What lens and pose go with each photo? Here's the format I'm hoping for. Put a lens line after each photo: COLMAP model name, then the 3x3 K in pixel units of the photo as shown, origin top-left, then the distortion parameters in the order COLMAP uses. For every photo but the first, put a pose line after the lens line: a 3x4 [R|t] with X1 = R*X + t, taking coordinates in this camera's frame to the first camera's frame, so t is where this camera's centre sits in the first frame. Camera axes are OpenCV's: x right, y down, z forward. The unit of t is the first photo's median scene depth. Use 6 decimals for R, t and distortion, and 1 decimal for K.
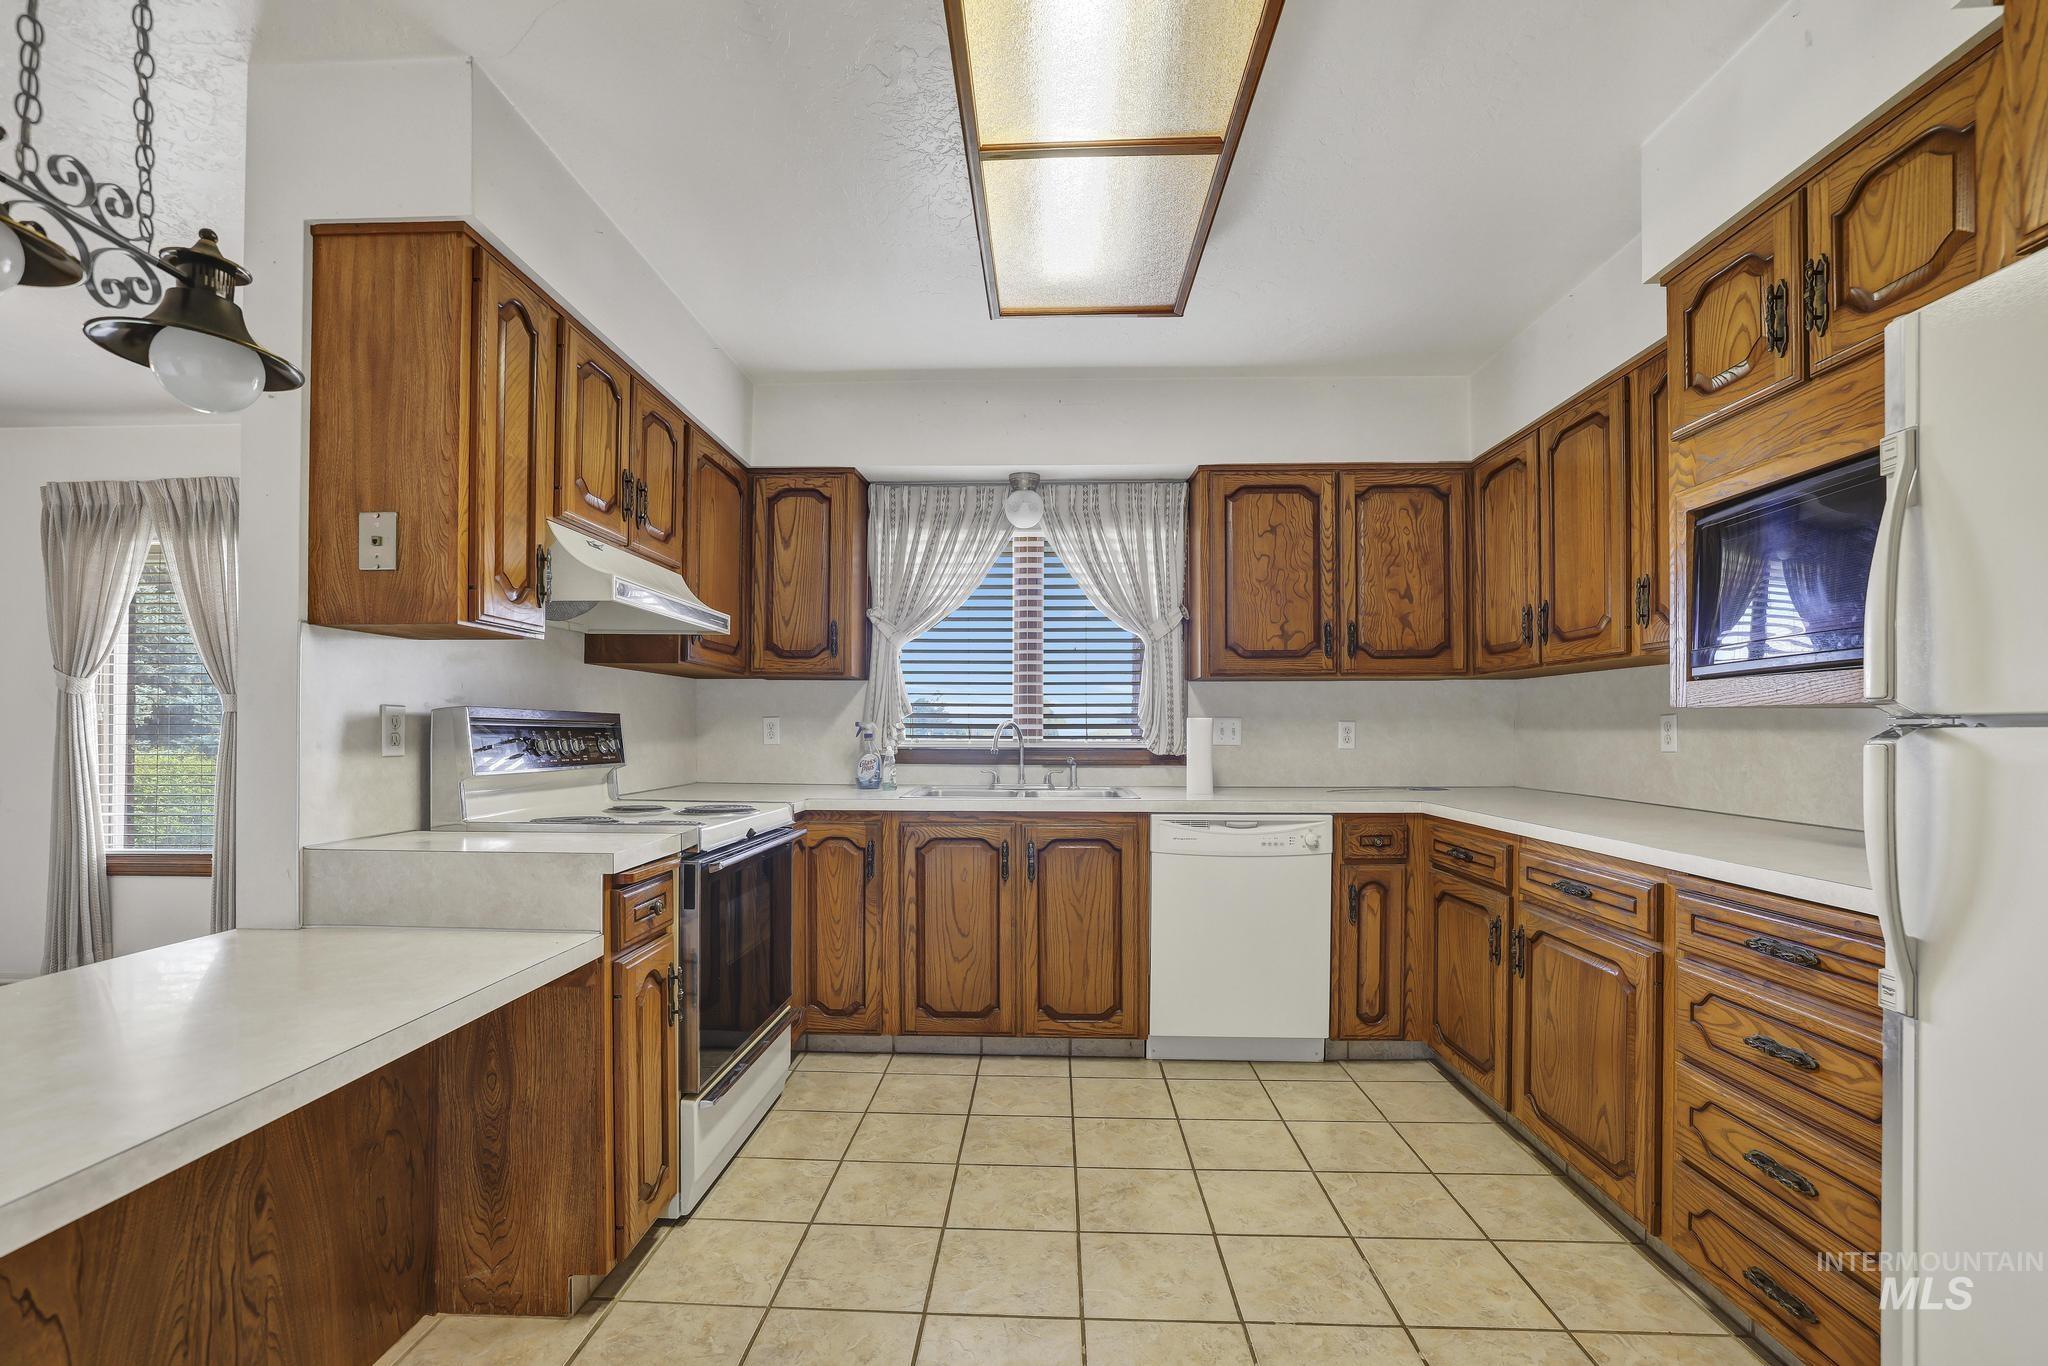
lens RADIAL K [[910.3, 0, 998.0], [0, 910.3, 719.2], [0, 0, 1]] dist [-0.041917, 0.012757]
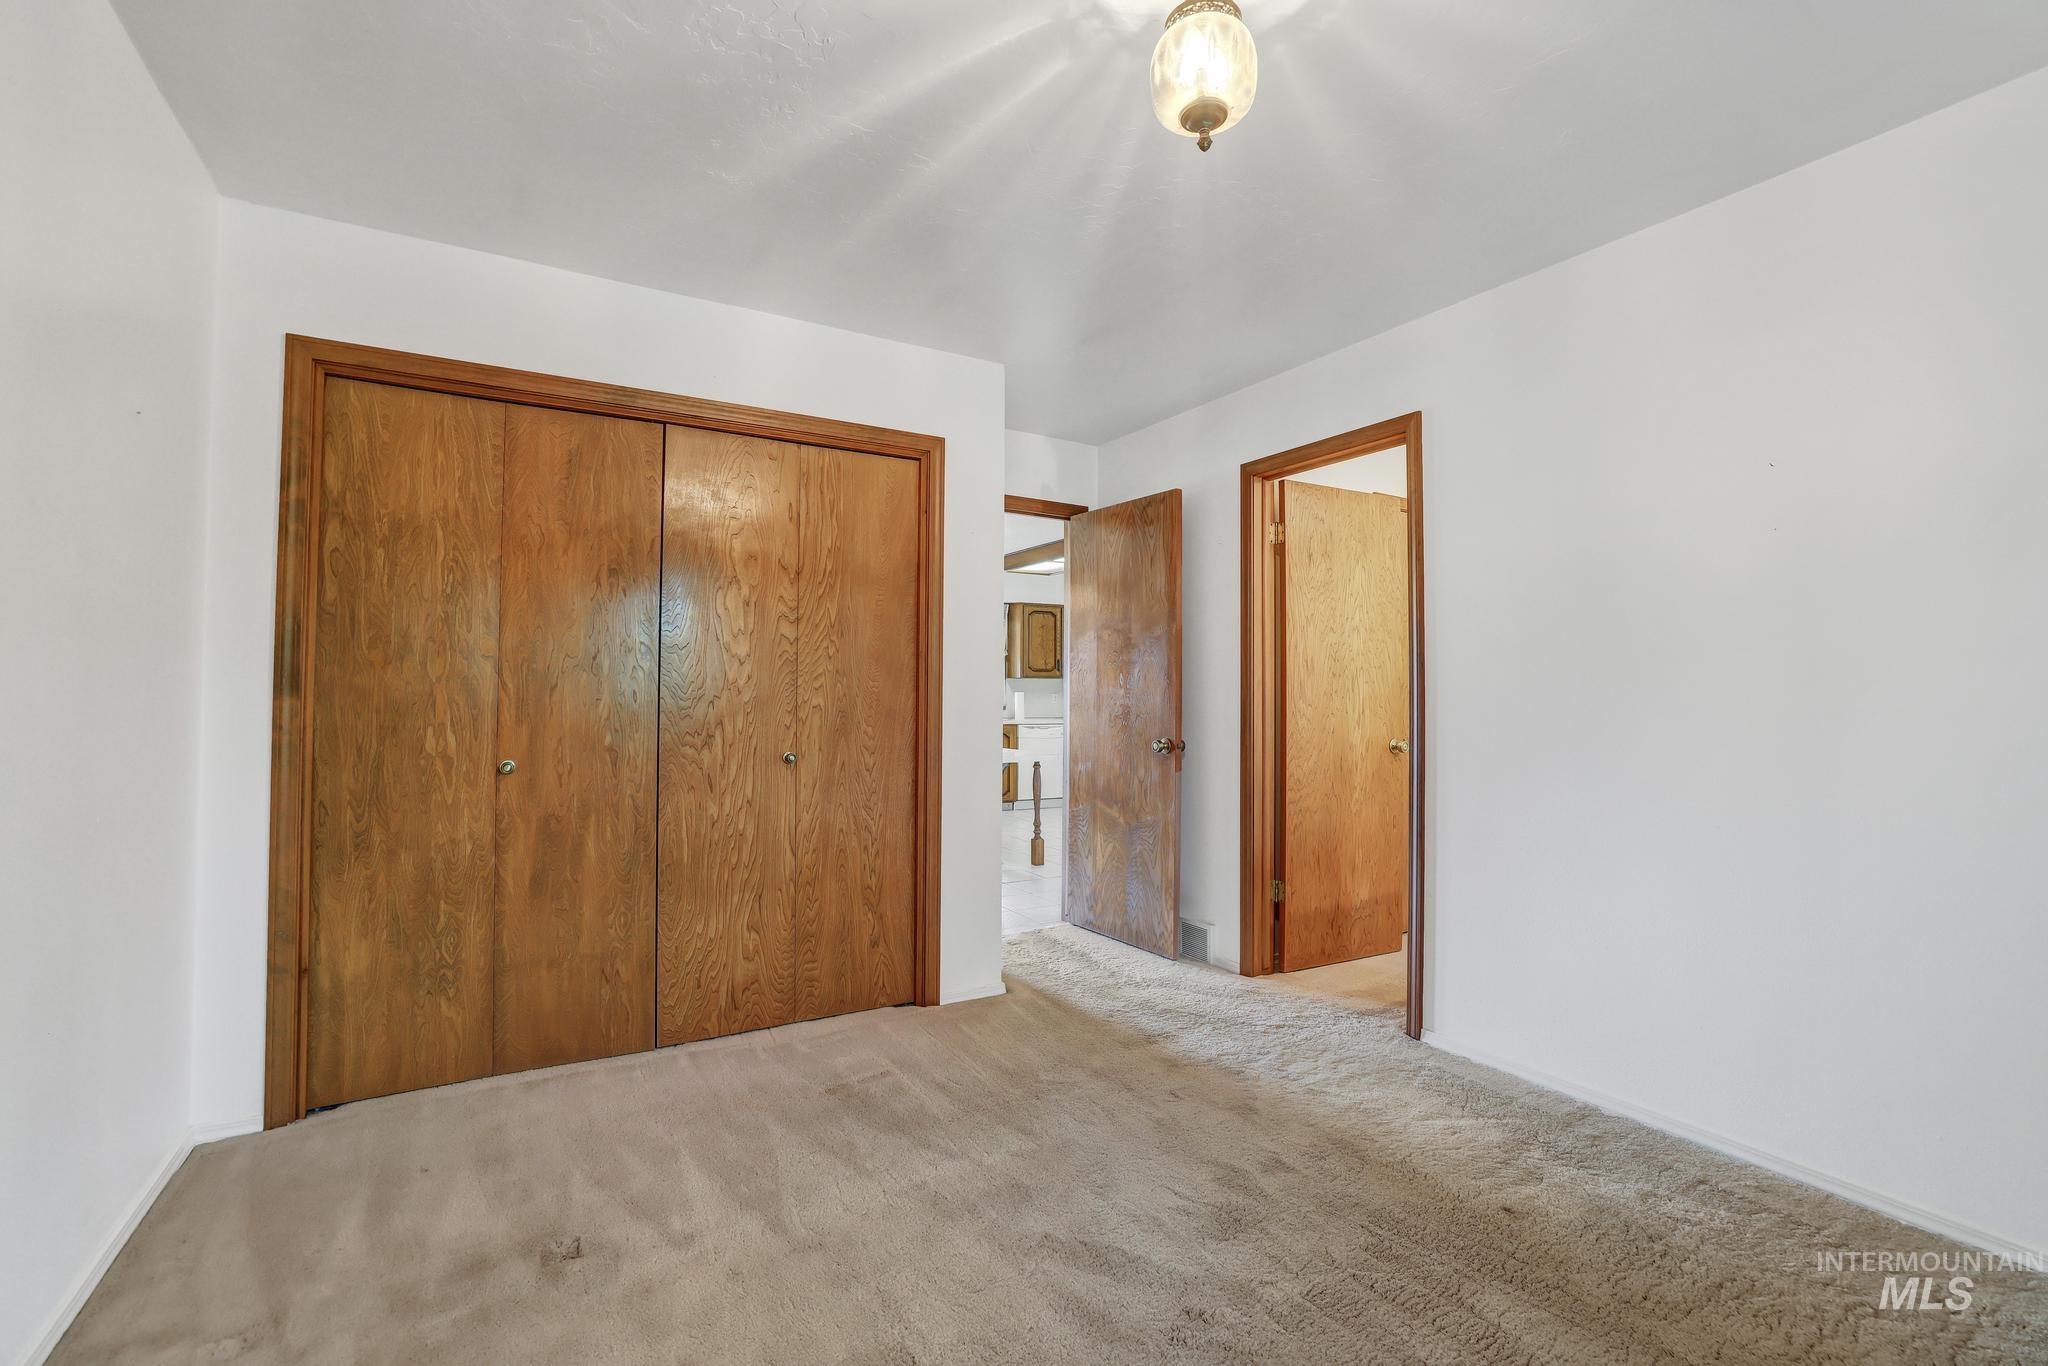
lens RADIAL K [[910.3, 0, 1023.5], [0, 910.3, 684.6], [0, 0, 1]] dist [-0.041917, 0.012757]
pose [[0.842251, 0.010632, 0.538981, -1.428929], [-0.007174, 0.999938, -0.008513, -0.000792], [-0.539039, 0.003303, 0.842275, -1.536169]]
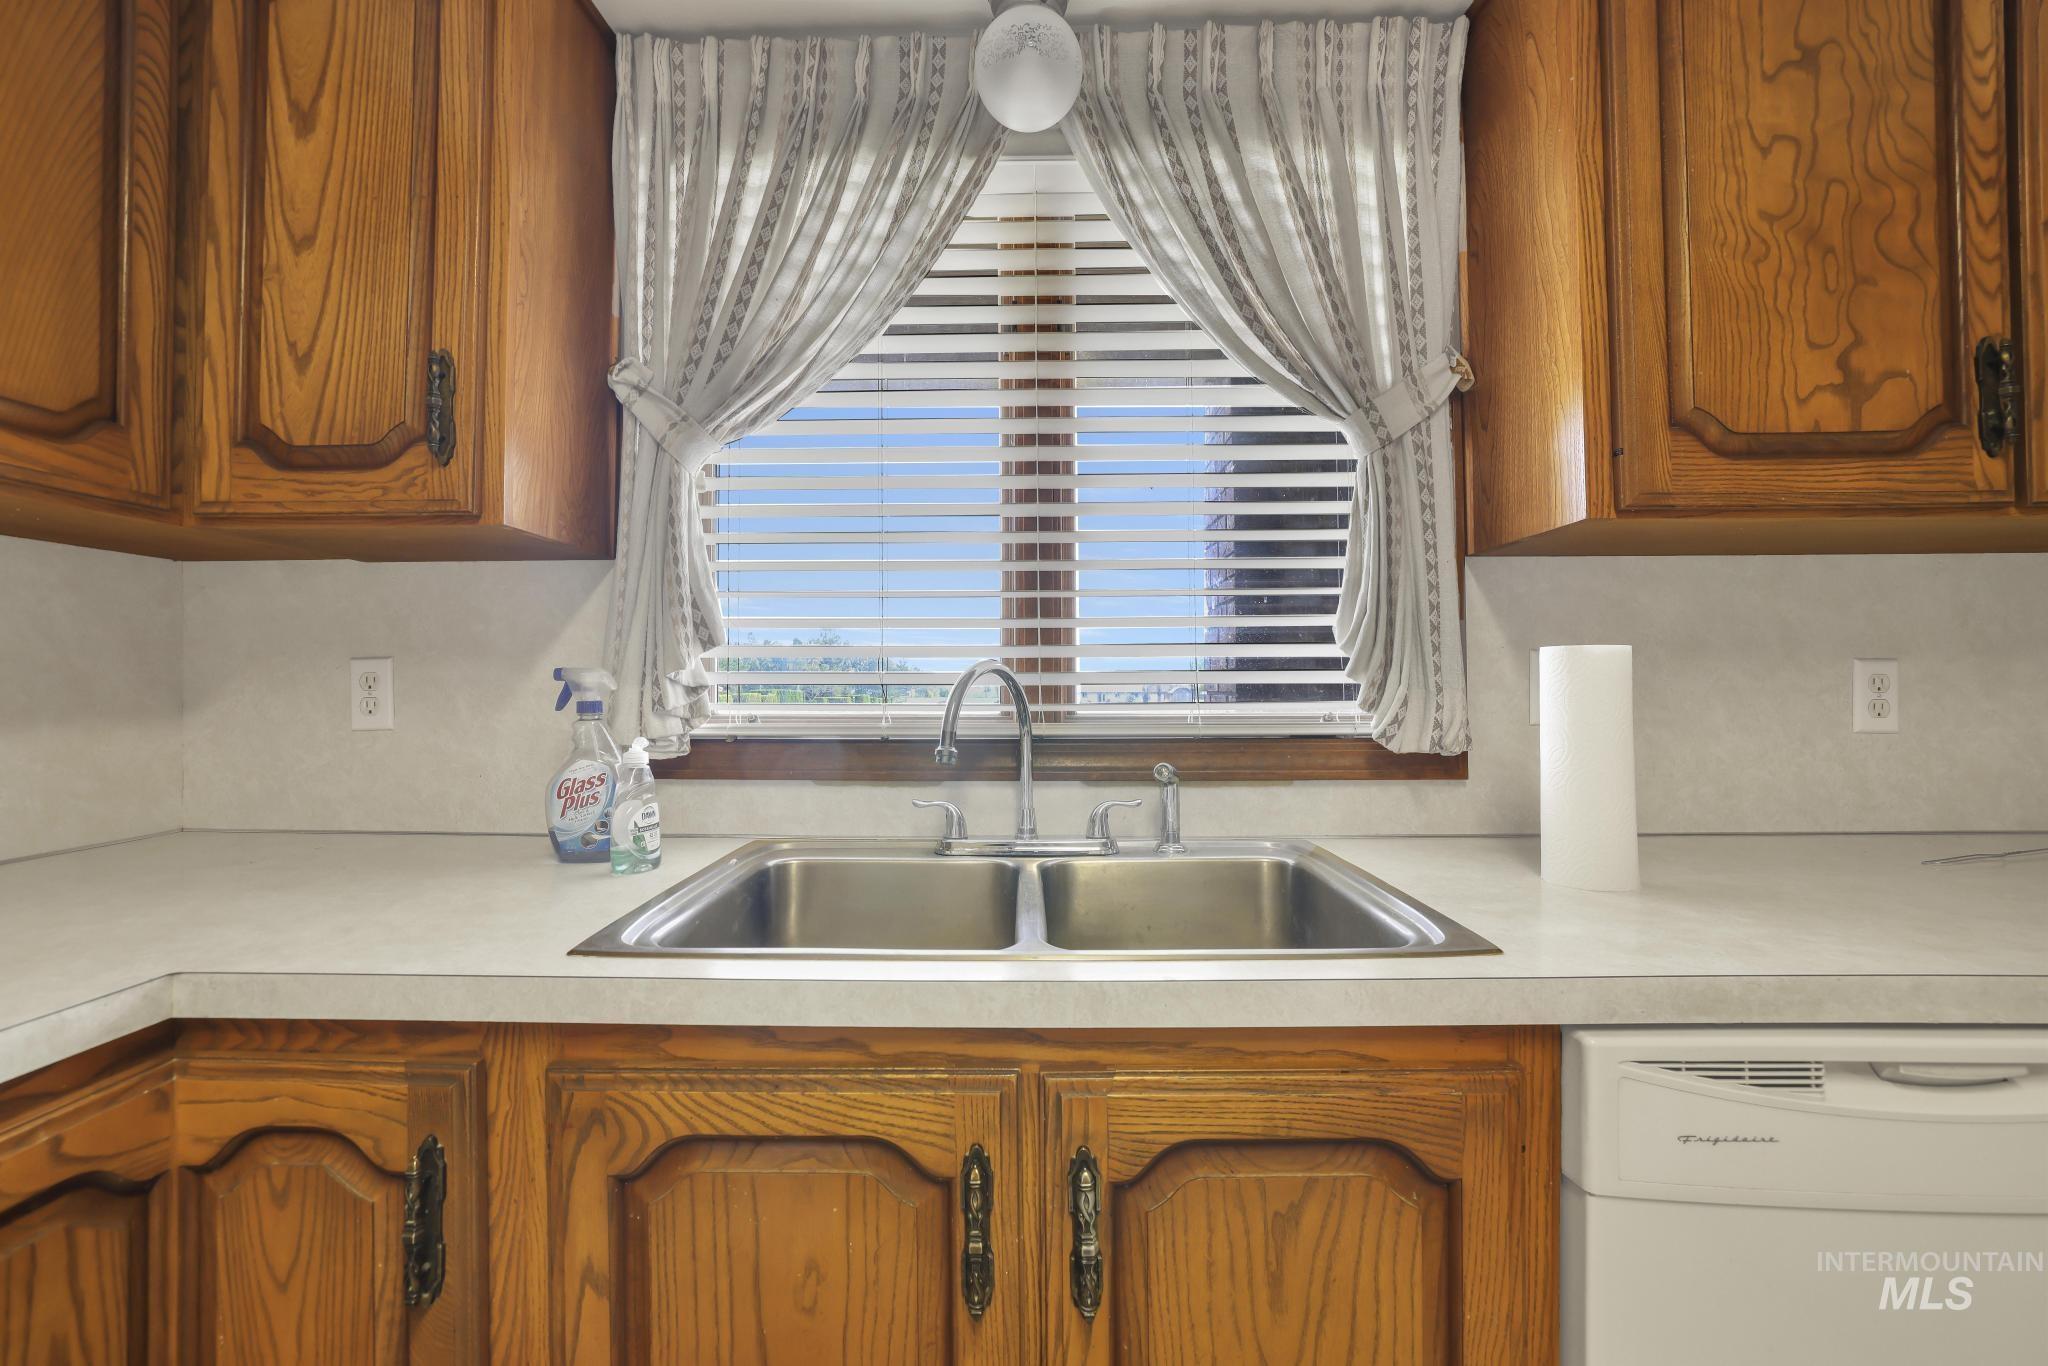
lens RADIAL K [[910.3, 0, 987.3], [0, 910.3, 676.8], [0, 0, 1]] dist [-0.041917, 0.012757]
pose [[0.999946, -0.006467, 0.008099, 0.009487], [0.006455, 0.999978, 0.001519, 0.007911], [-0.008109, -0.001466, 0.999966, 0.755141]]
